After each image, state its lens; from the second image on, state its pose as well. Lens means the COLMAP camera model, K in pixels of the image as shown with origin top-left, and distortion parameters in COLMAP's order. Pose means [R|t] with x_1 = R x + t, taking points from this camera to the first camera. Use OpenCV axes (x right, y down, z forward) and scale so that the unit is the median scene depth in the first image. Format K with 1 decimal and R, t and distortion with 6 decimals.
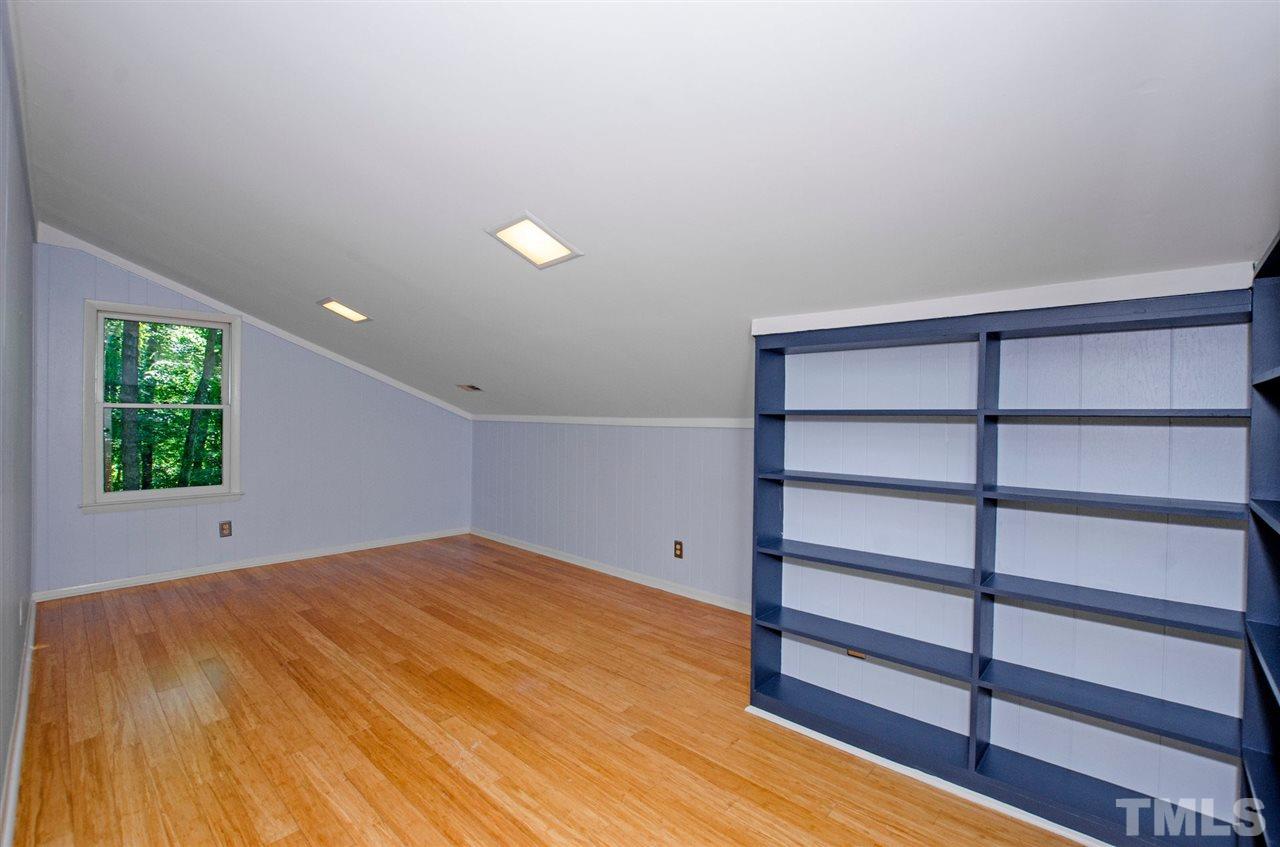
lens RADIAL K [[563.4, 0, 644.4], [0, 563.4, 424.9], [0, 0, 1]] dist [-0.037576, 0.007844]
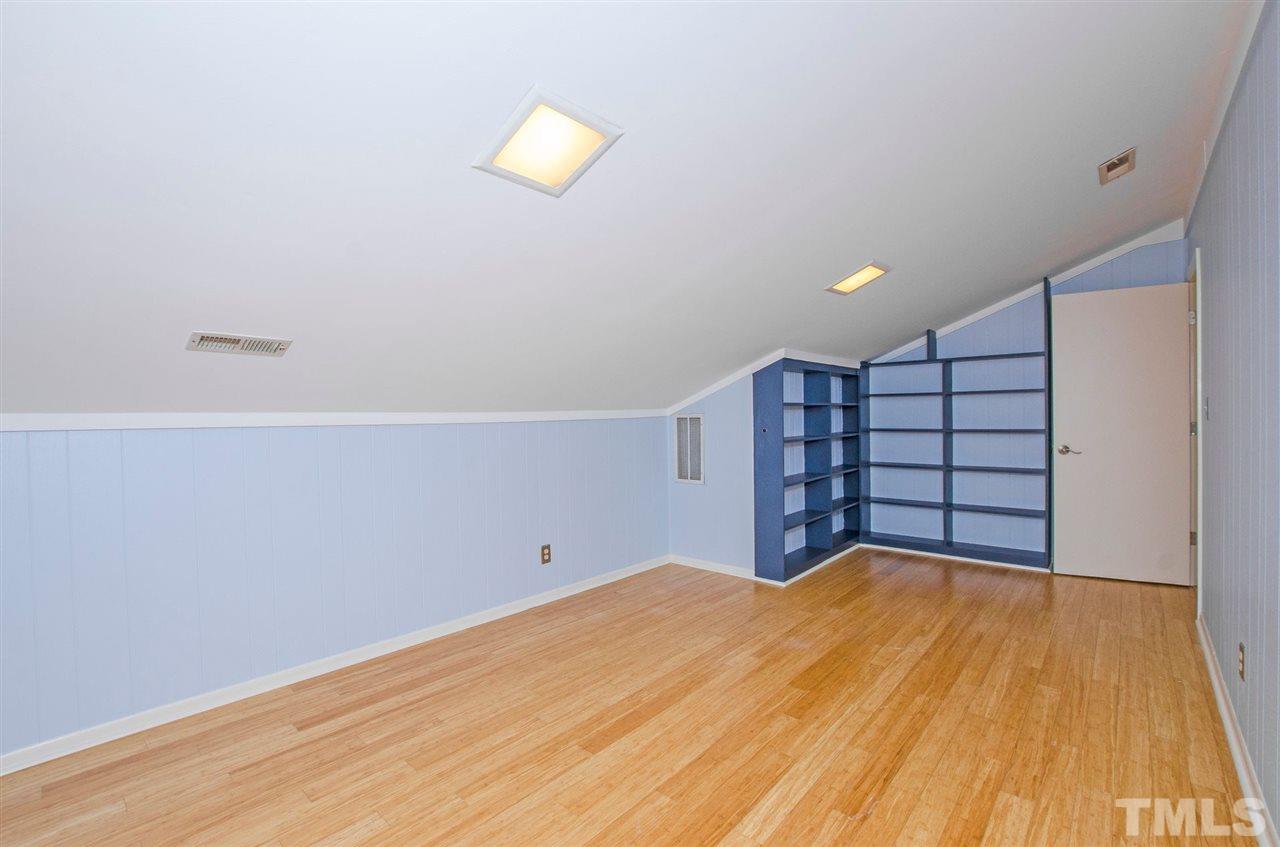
lens RADIAL K [[563.4, 0, 644.4], [0, 563.4, 424.9], [0, 0, 1]] dist [-0.037576, 0.007844]
pose [[-0.021128, -0.032876, 0.999236, -1.143699], [0.028928, 0.999021, 0.033481, -0.020392], [-0.999358, 0.029614, -0.020156, 1.144019]]
